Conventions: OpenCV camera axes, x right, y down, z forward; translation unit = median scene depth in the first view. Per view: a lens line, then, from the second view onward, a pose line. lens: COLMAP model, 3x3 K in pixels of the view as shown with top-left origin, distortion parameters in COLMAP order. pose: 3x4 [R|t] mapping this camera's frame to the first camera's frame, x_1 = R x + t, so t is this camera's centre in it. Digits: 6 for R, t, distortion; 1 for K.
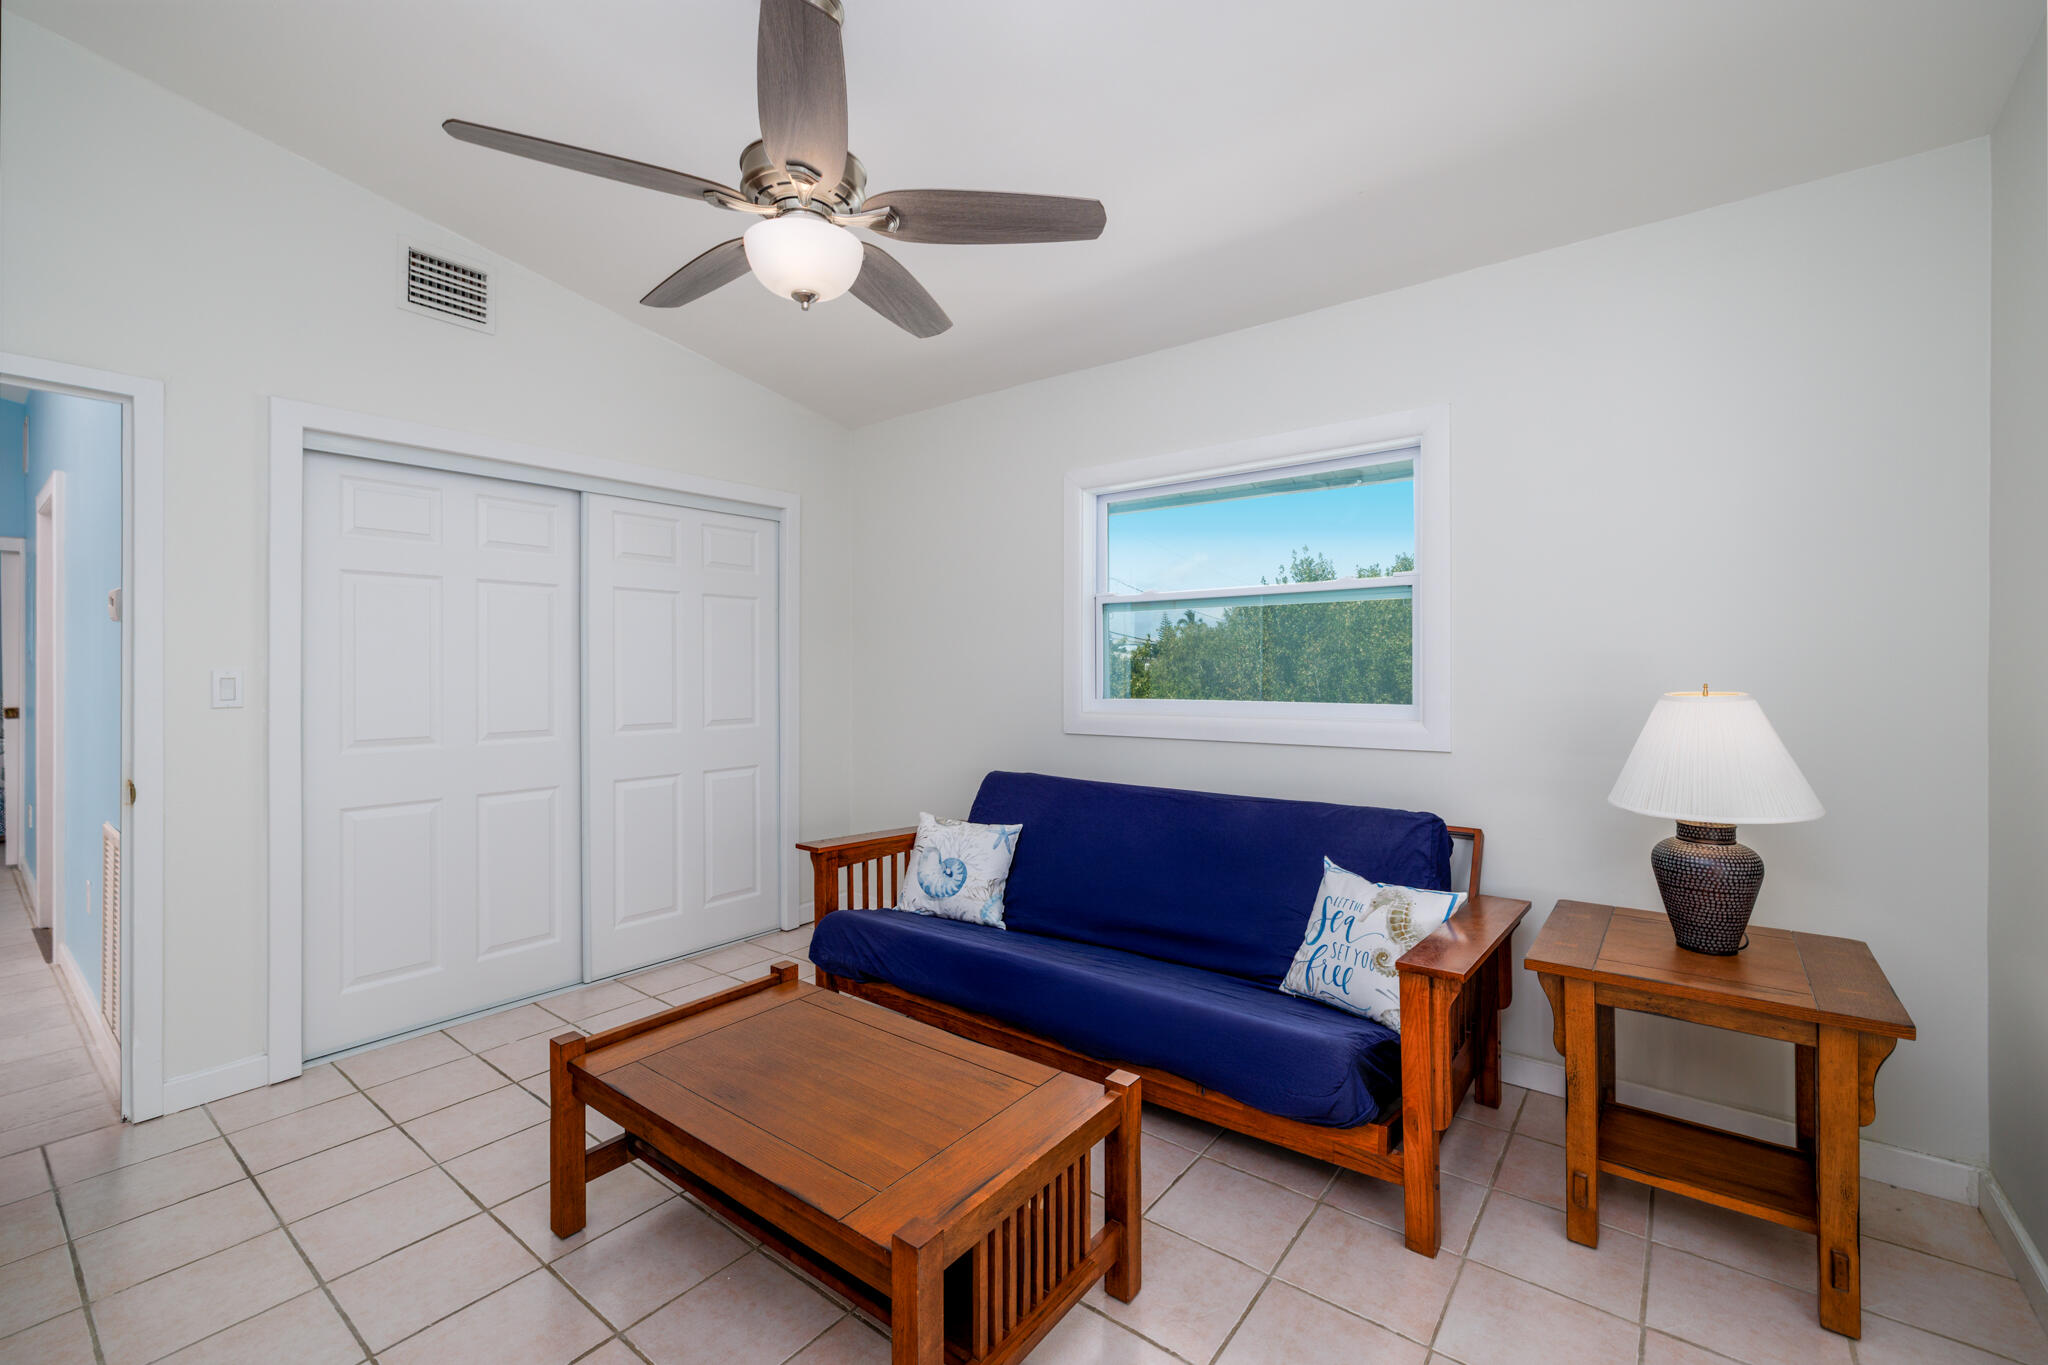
lens RADIAL K [[864.2, 0, 1017.6], [0, 864.2, 664.5], [0, 0, 1]] dist [0.000305, -0.004377]
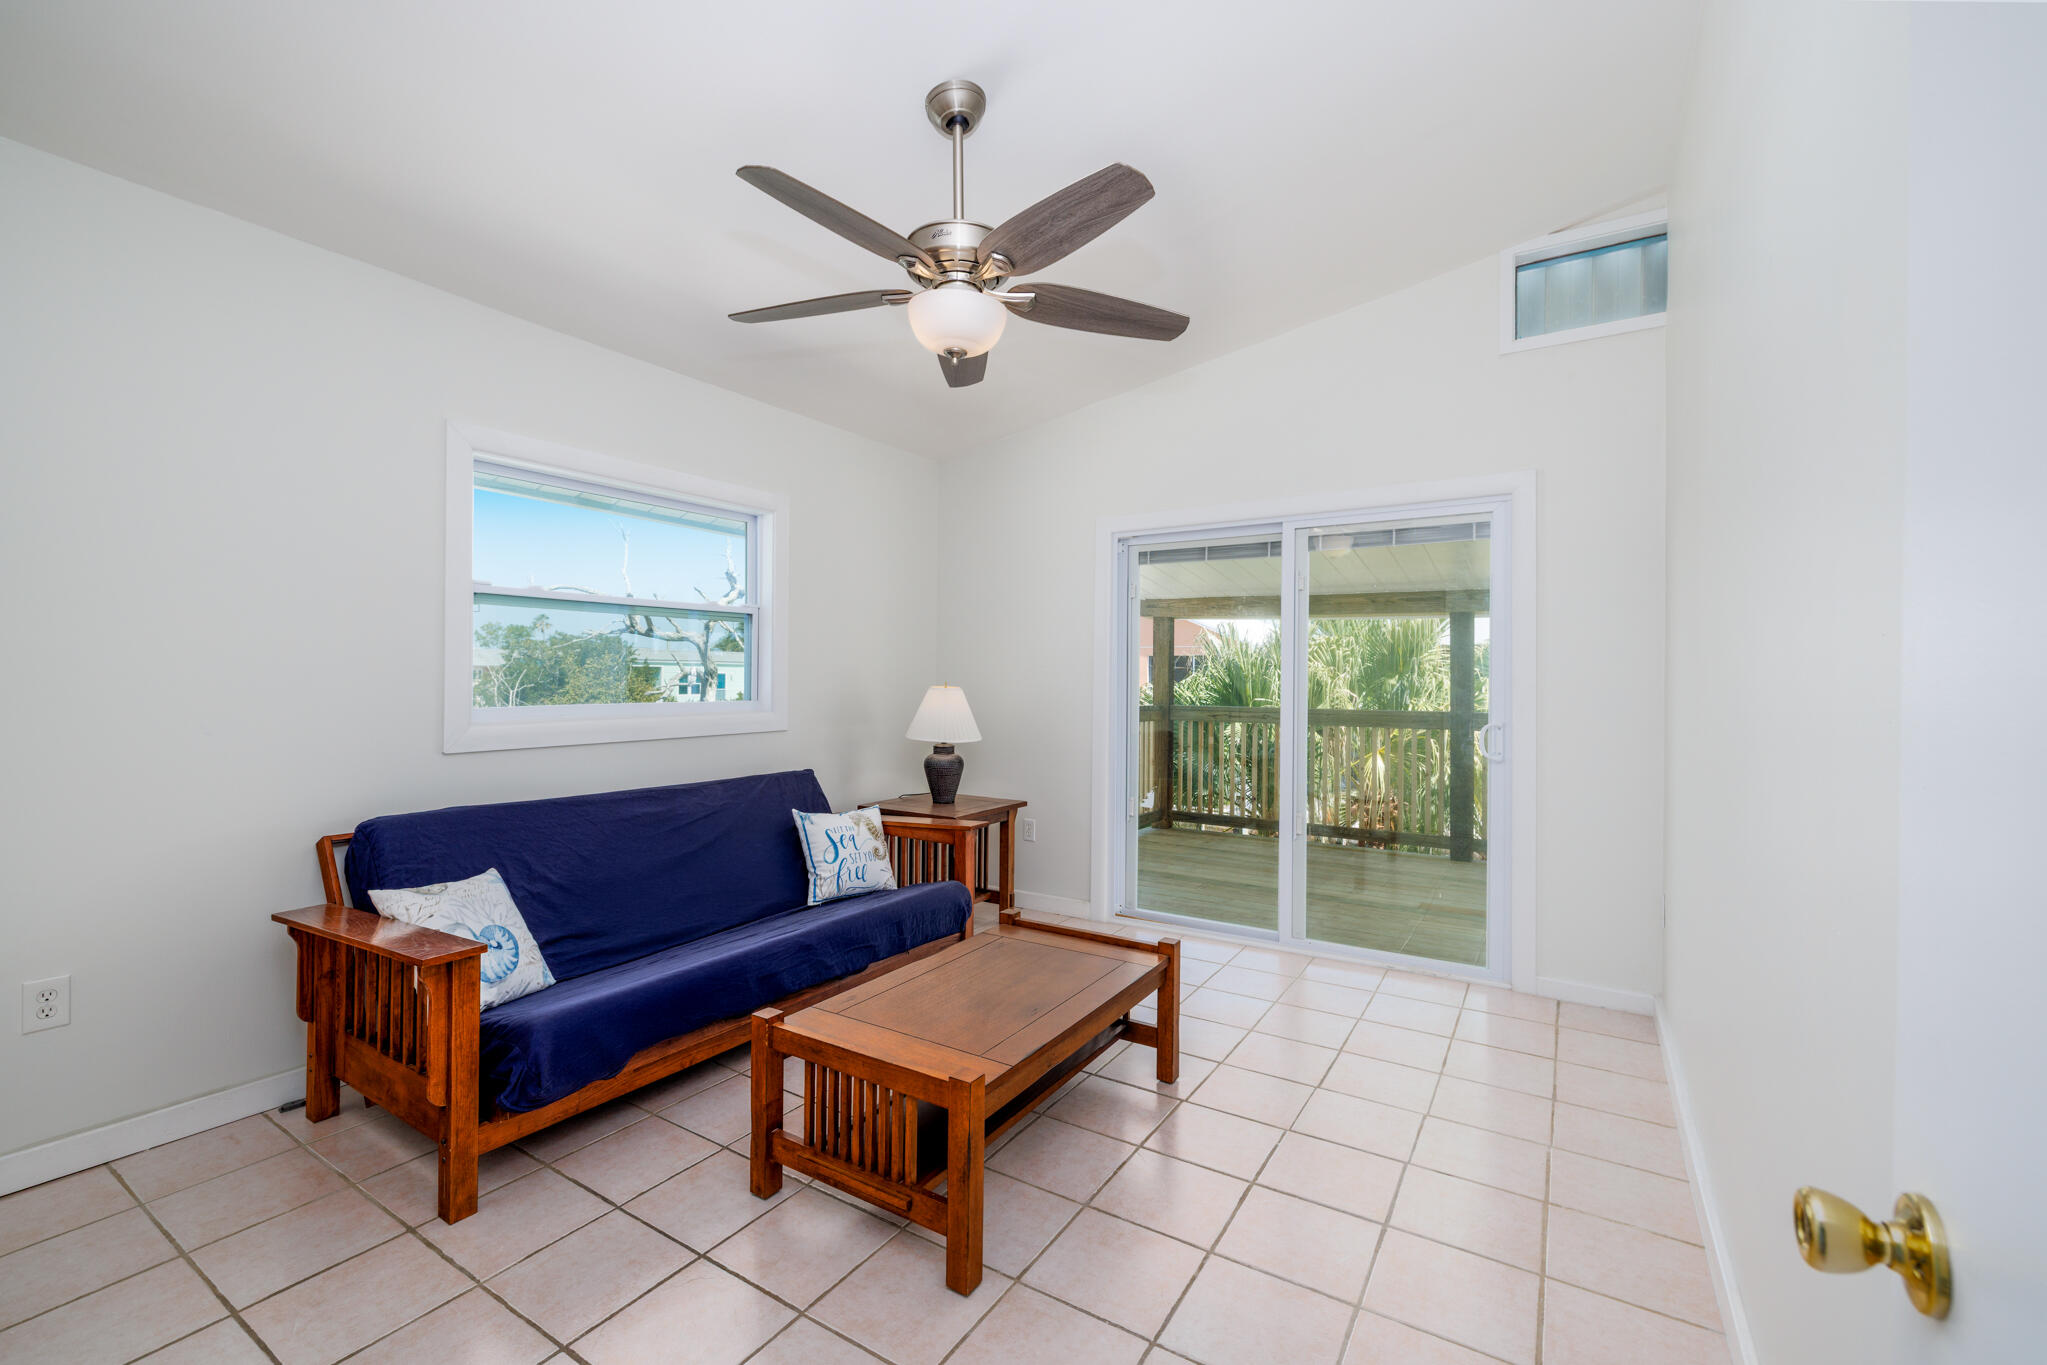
lens RADIAL K [[864.1, 0, 1027.7], [0, 864.1, 686.6], [0, 0, 1]] dist [-0.000253, -0.000091]
pose [[-0.076400, -0.015272, 0.996960, -1.298519], [-0.003488, 0.999881, 0.015050, 0.008228], [-0.997071, -0.002327, -0.076444, 0.911964]]
